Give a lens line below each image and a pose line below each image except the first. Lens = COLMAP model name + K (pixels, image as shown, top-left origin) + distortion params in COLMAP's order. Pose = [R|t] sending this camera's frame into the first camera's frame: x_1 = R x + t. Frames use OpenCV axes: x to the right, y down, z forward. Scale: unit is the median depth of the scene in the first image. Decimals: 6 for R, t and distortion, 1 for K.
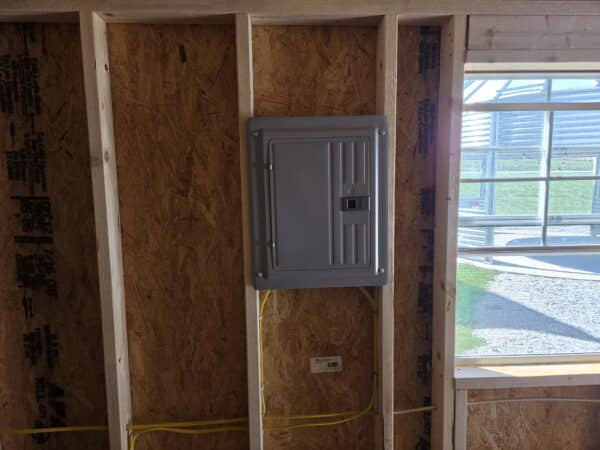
lens RADIAL K [[403.5, 0, 301.0], [0, 403.5, 225.2], [0, 0, 1]] dist [0.007385, -0.001535]
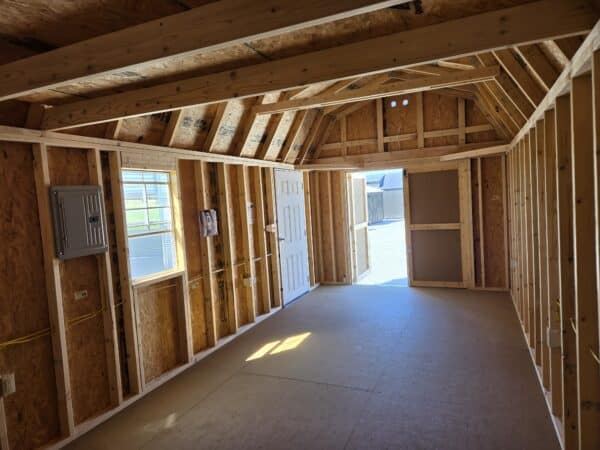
lens RADIAL K [[403.5, 0, 300.4], [0, 403.5, 224.6], [0, 0, 1]] dist [0.007385, -0.001535]
pose [[0.442968, -0.070547, 0.893757, -1.461214], [0.169825, 0.985454, -0.006384, 0.200092], [-0.880306, 0.154611, 0.448505, -1.187745]]
